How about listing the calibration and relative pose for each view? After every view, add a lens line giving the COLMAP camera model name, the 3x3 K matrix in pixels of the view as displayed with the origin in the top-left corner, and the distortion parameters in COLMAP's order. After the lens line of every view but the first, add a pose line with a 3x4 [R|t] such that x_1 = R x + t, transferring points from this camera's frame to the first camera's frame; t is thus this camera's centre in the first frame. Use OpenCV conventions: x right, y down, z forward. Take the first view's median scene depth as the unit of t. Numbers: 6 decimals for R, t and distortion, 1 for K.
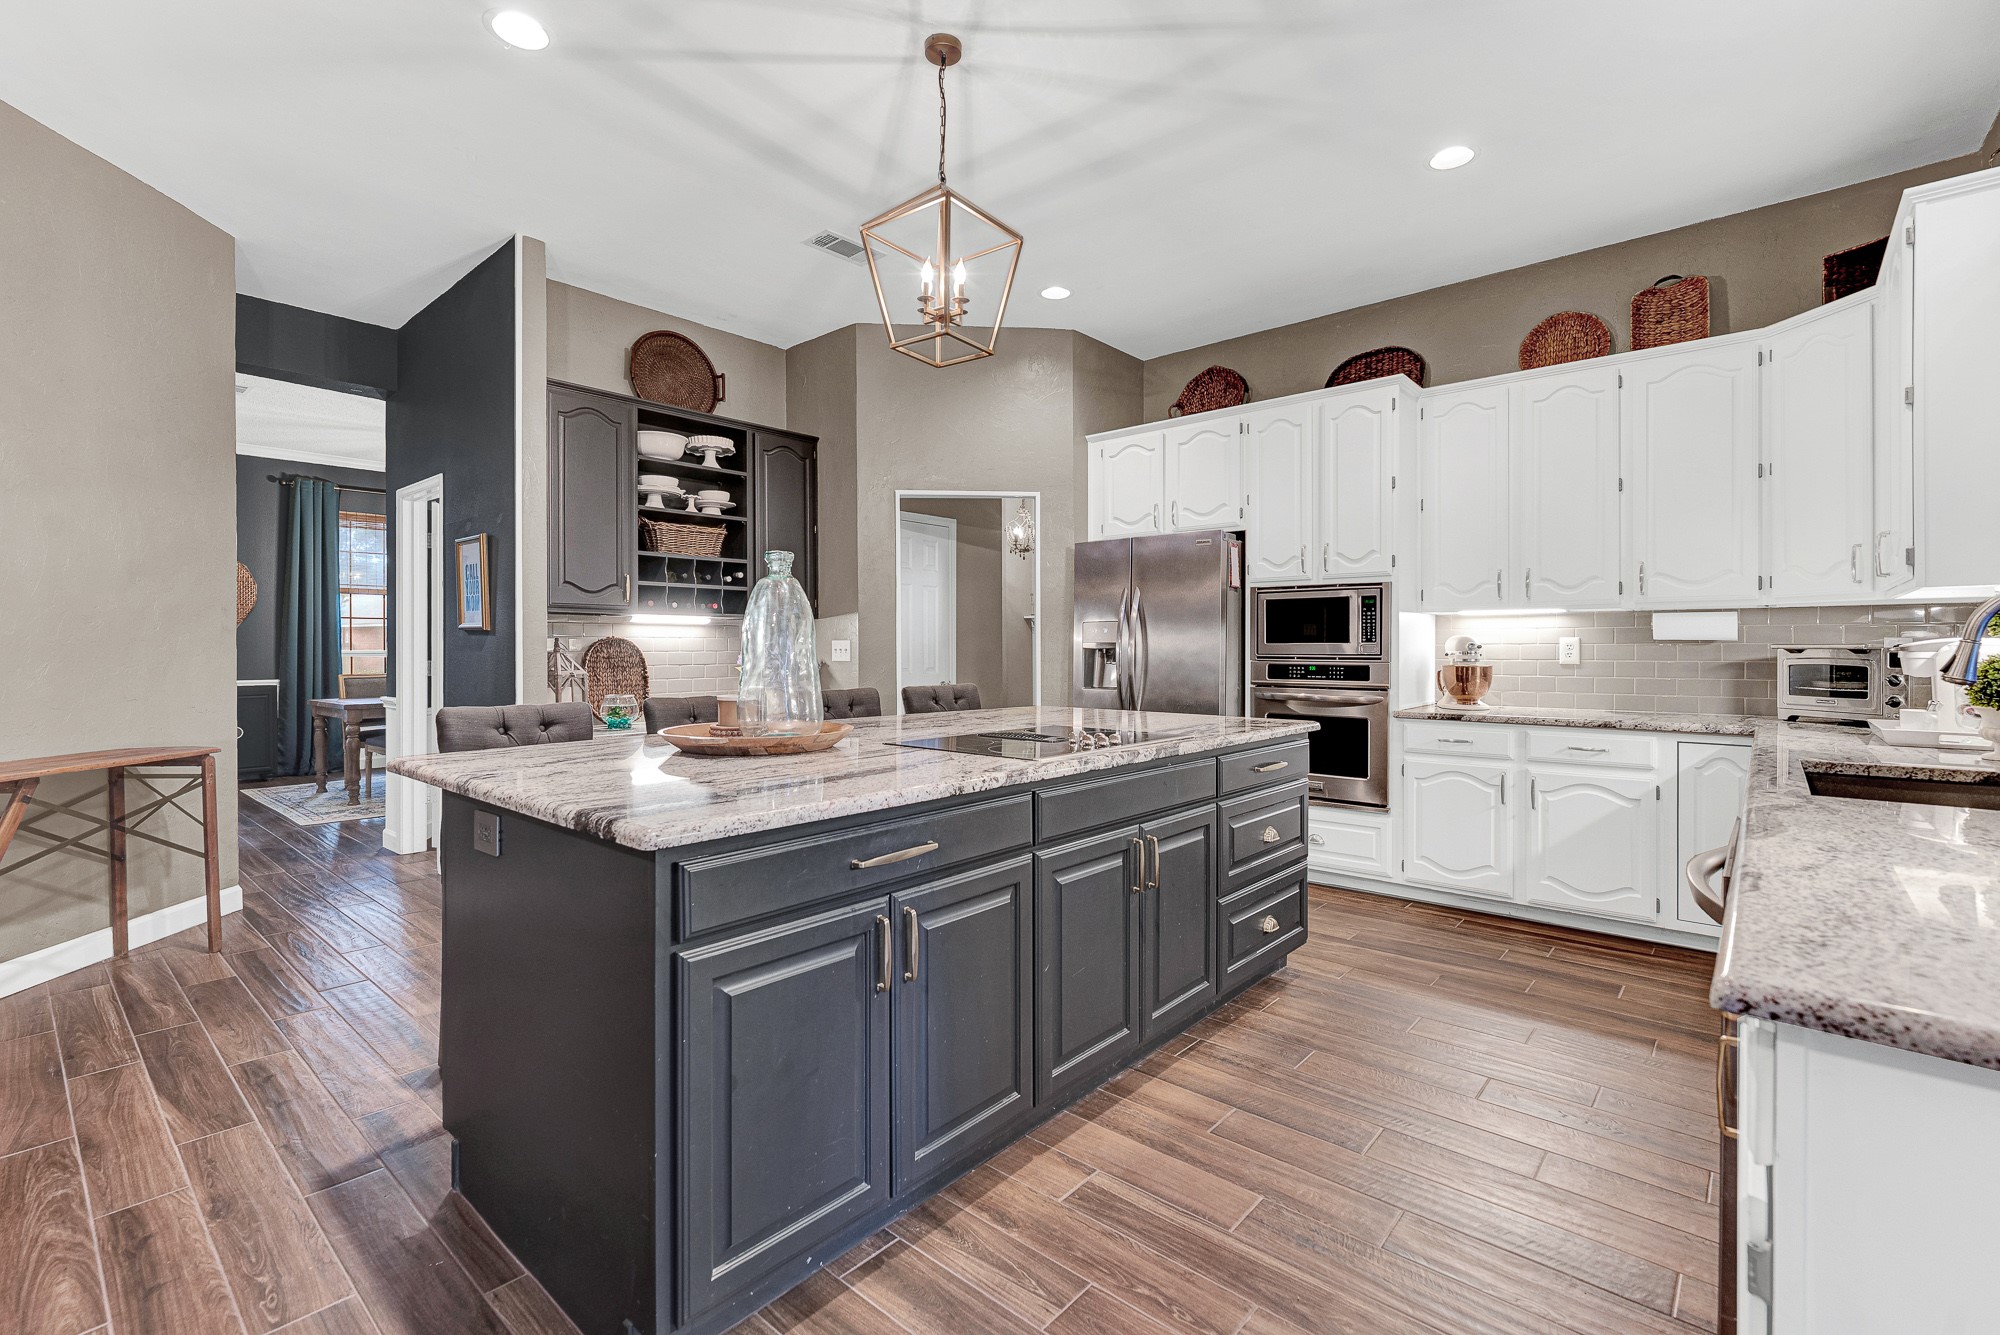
lens RADIAL K [[881.2, 0, 1001.3], [0, 881.2, 649.3], [0, 0, 1]] dist [-0.002687, 0.000563]
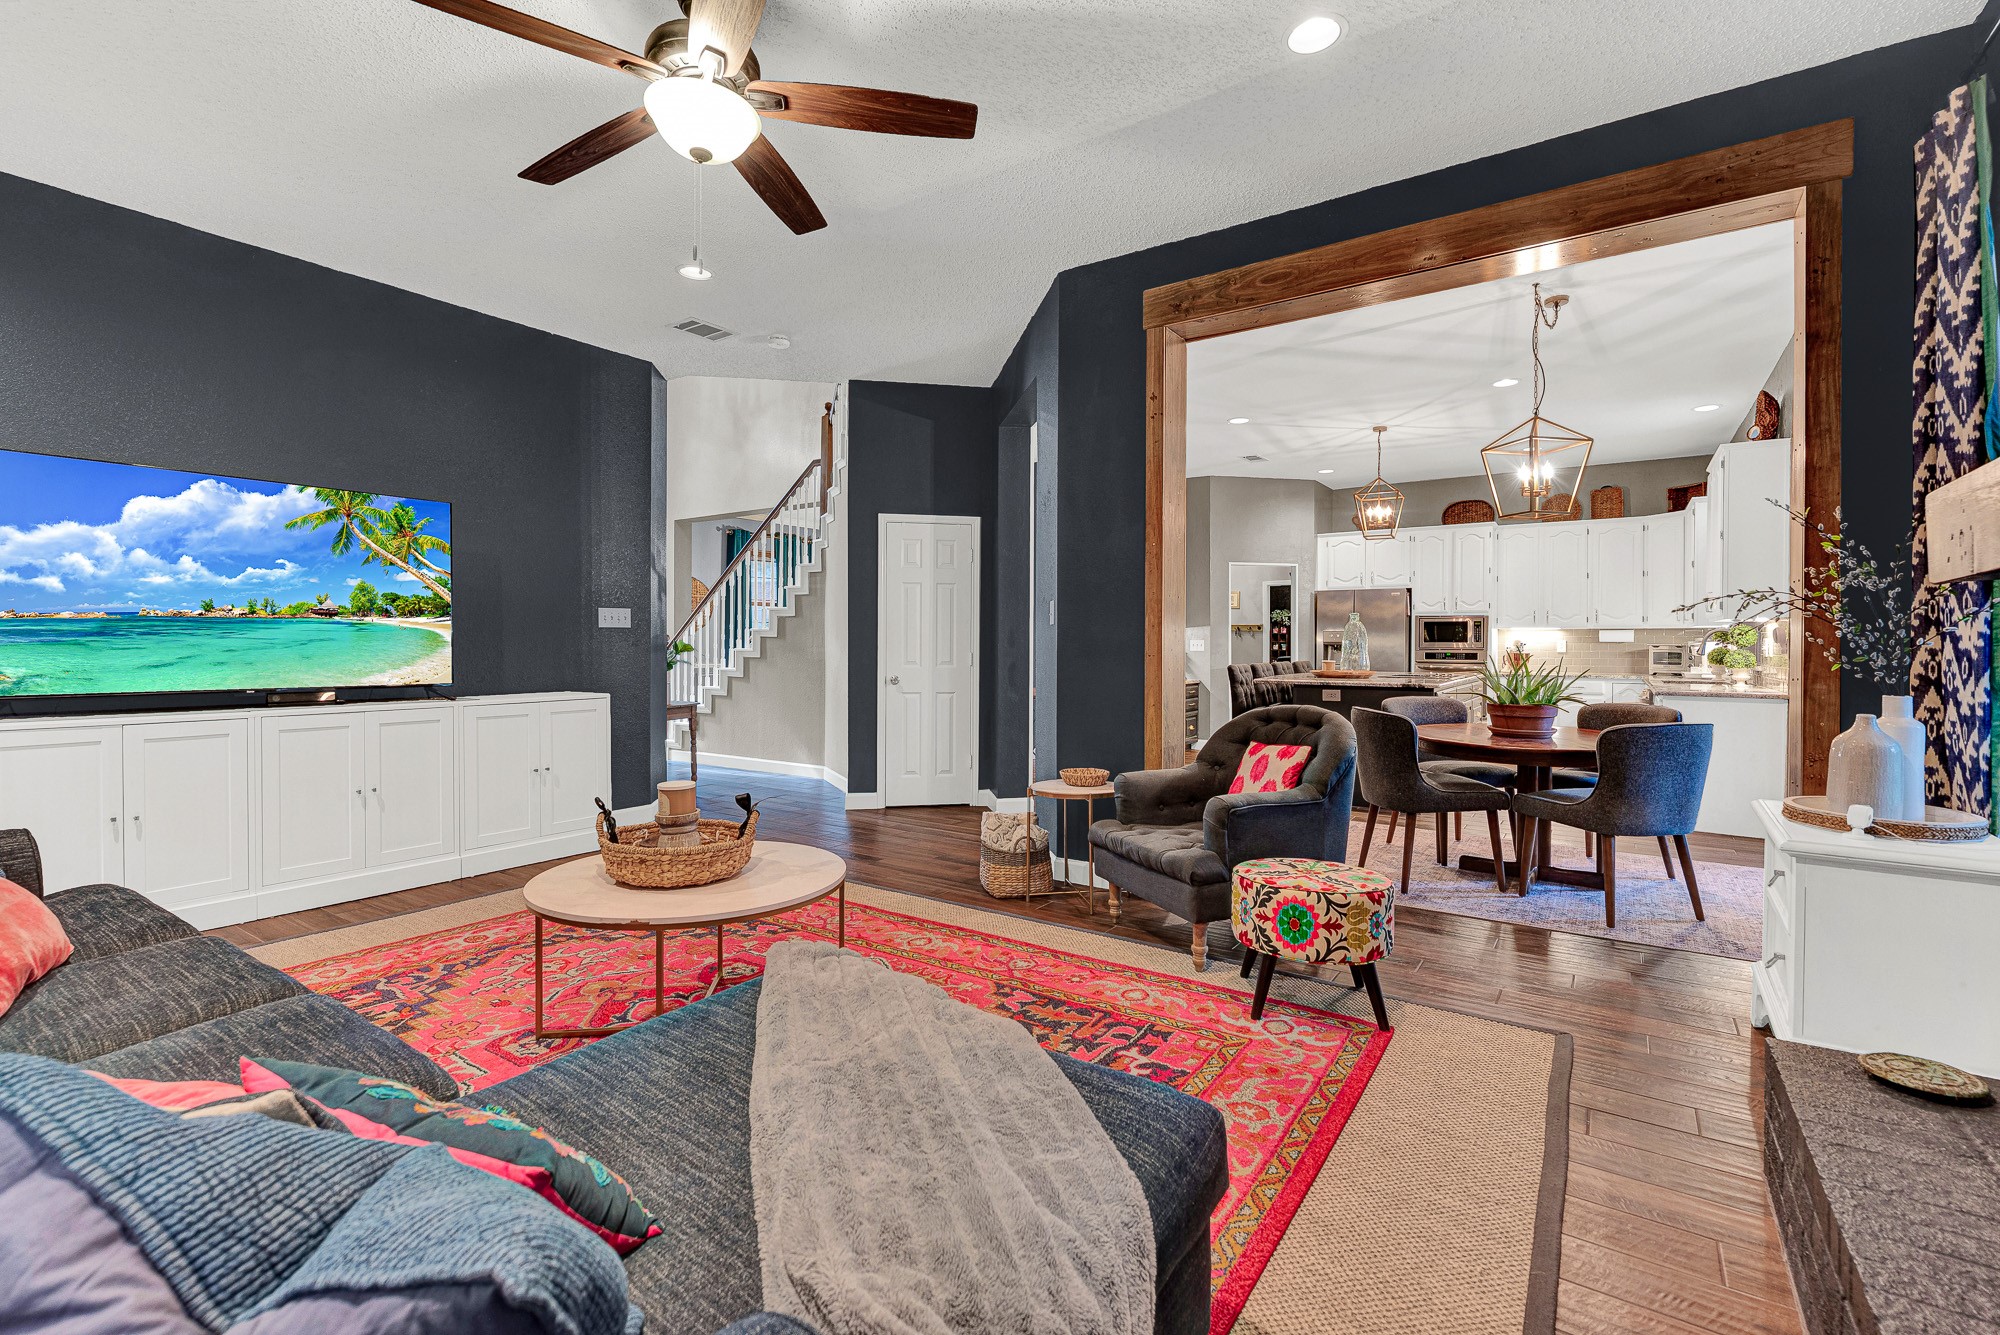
lens RADIAL K [[881.2, 0, 1004.0], [0, 881.2, 653.9], [0, 0, 1]] dist [-0.002687, 0.000563]
pose [[0.993886, 0.002858, 0.110379, -0.991745], [-0.003739, 0.999963, 0.007772, 0.008182], [-0.110352, -0.008137, 0.993859, -1.046478]]
